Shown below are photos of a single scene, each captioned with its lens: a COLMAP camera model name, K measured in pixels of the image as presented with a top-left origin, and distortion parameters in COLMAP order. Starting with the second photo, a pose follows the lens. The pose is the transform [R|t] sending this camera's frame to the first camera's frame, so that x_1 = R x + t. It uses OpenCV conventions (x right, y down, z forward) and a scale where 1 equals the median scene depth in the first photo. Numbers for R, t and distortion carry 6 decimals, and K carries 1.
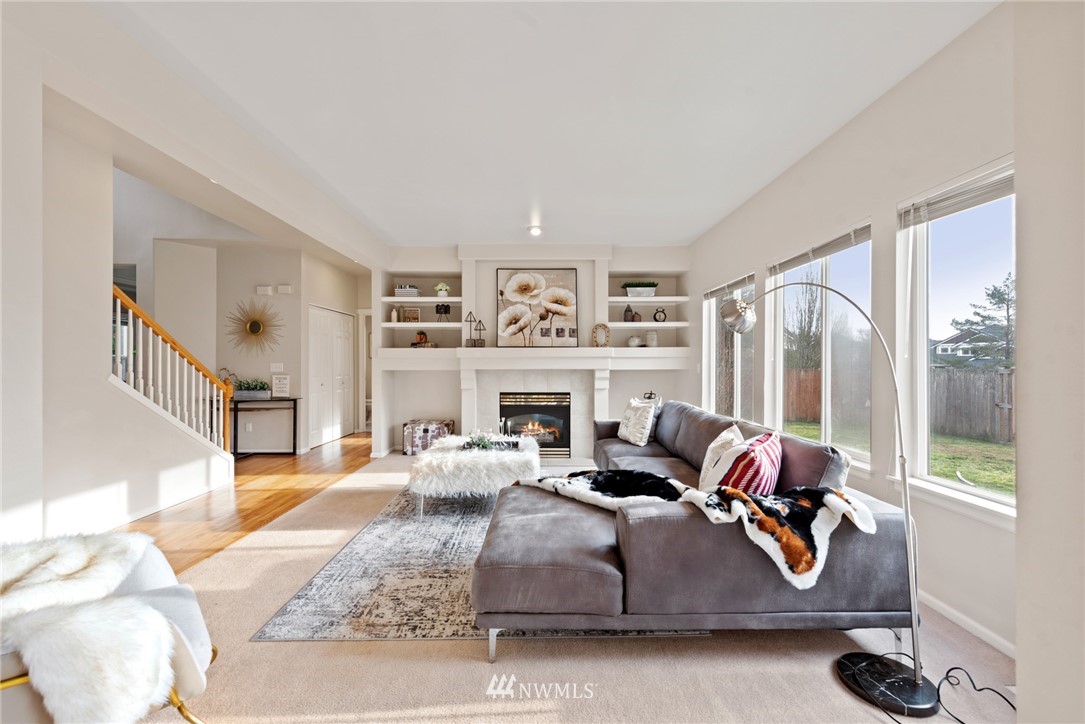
lens RADIAL K [[433.2, 0, 539.8], [0, 433.2, 363.5], [0, 0, 1]] dist [0.009702, -0.000157]
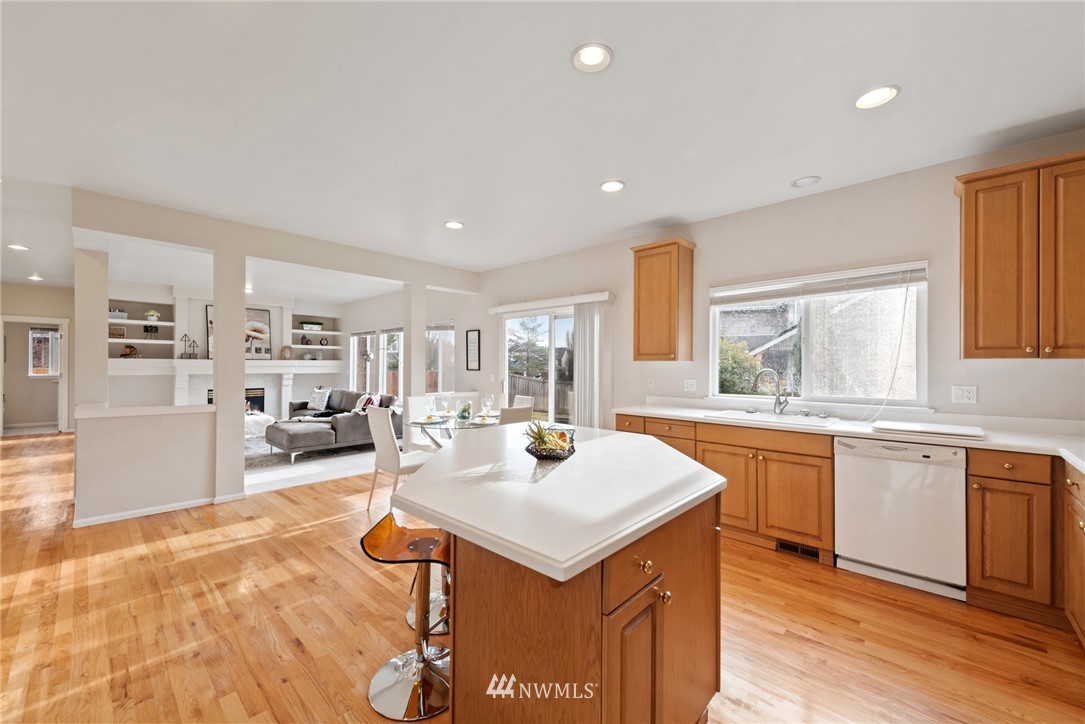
lens RADIAL K [[423.4, 0, 544.5], [0, 423.4, 364.4], [0, 0, 1]] dist [0.002926, 0.000364]
pose [[0.681831, 0.006588, 0.731480, -0.373495], [-0.006657, 0.999974, -0.002802, -0.022729], [-0.731480, -0.002959, 0.681857, -0.827058]]
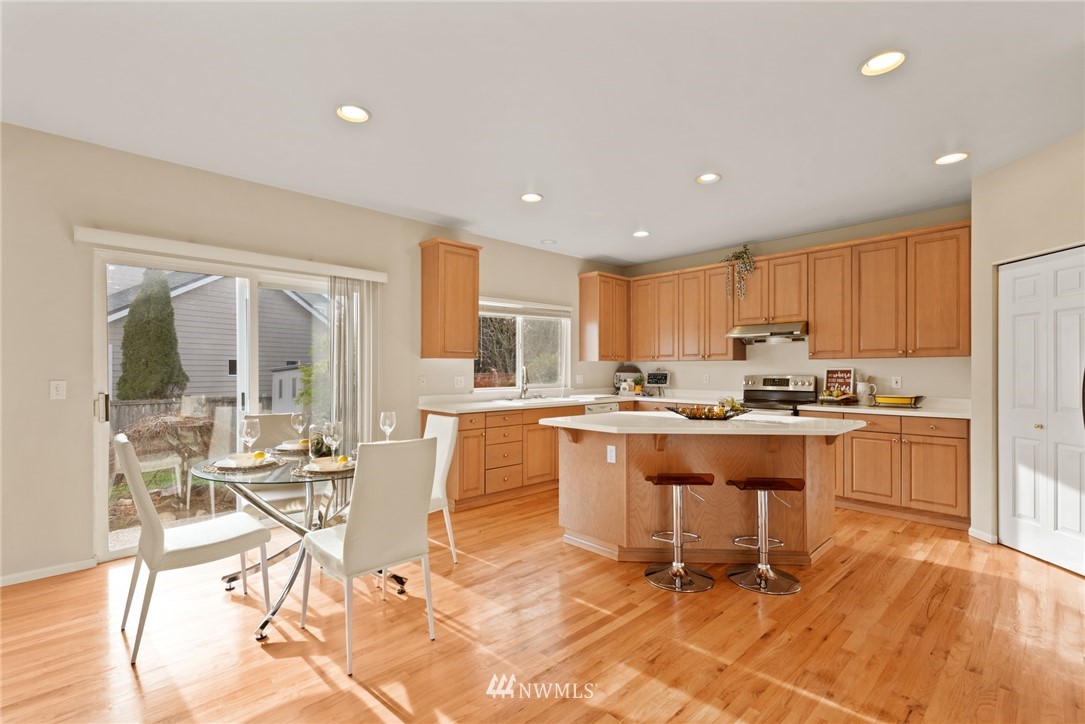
lens RADIAL K [[480.1, 0, 539.2], [0, 480.1, 369.9], [0, 0, 1]] dist [0.011228, -0.000413]
pose [[-0.678497, -0.001896, 0.734601, -0.423577], [-0.002175, 0.999997, 0.000573, -0.013189], [-0.734600, -0.001209, -0.678499, 0.011072]]
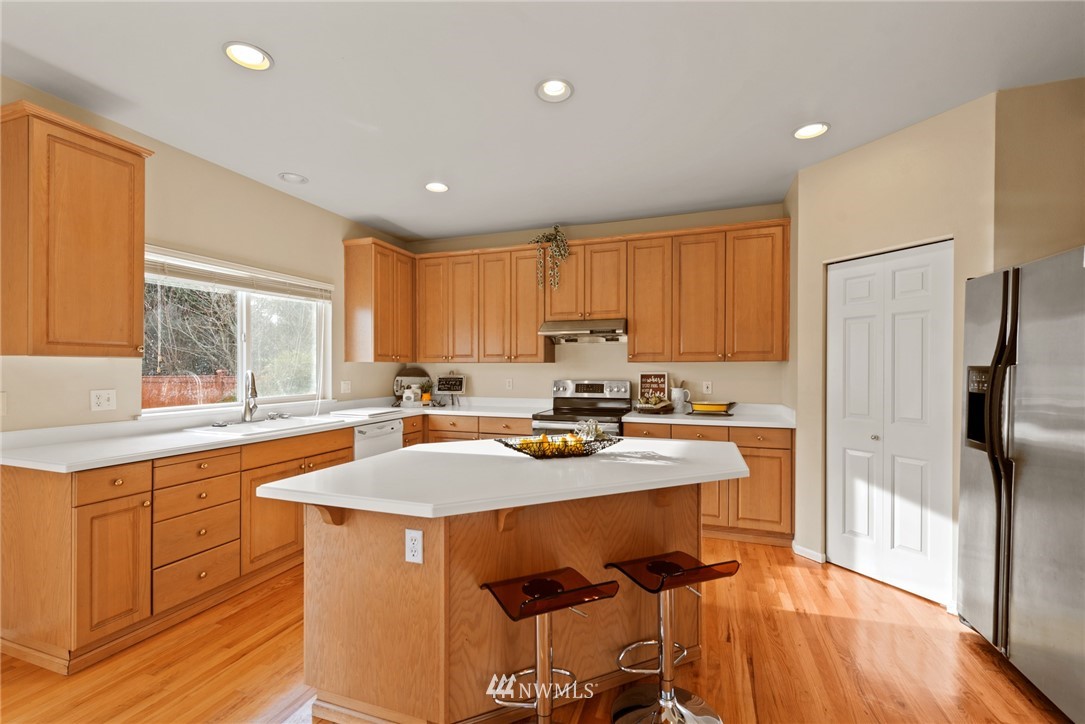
lens RADIAL K [[480.1, 0, 539.2], [0, 480.1, 369.9], [0, 0, 1]] dist [0.011228, -0.000413]
pose [[-0.937400, -0.002795, 0.348244, -0.240040], [-0.002511, 0.999996, 0.001265, -0.021886], [-0.348246, 0.000311, -0.937403, -0.186034]]
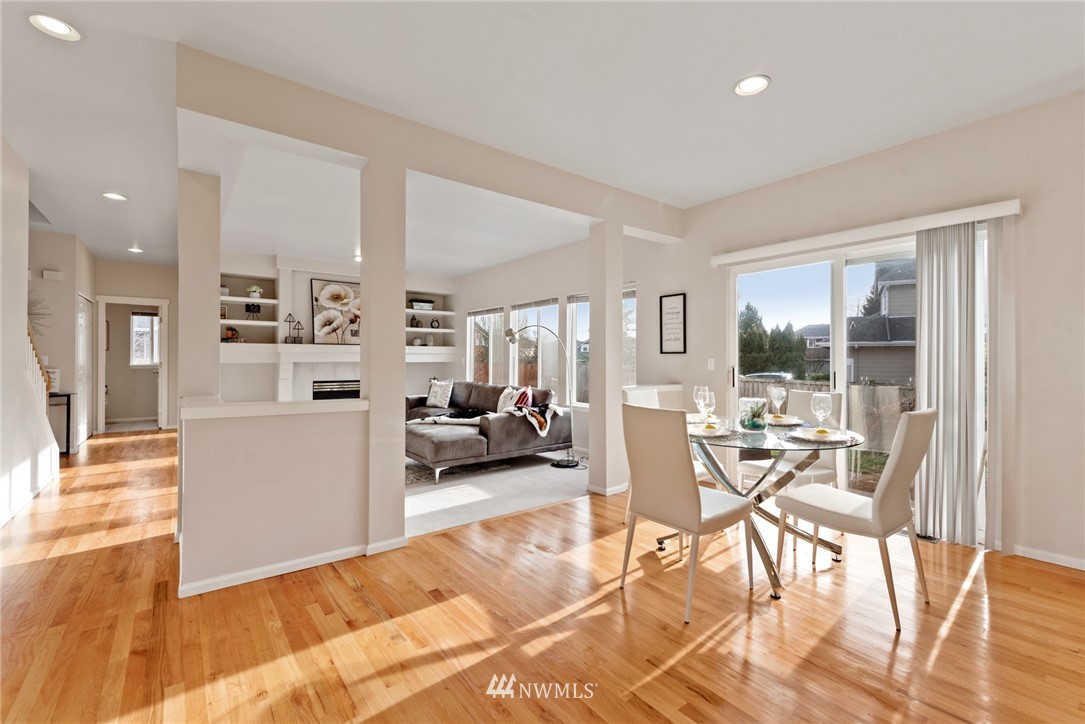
lens RADIAL K [[465.6, 0, 540.9], [0, 465.6, 356.9], [0, 0, 1]] dist [0.012397, -0.000391]
pose [[0.794519, 0.005239, 0.607217, -0.386398], [-0.002860, 0.999984, -0.004886, 0.003624], [-0.607233, 0.002145, 0.794521, -0.432283]]
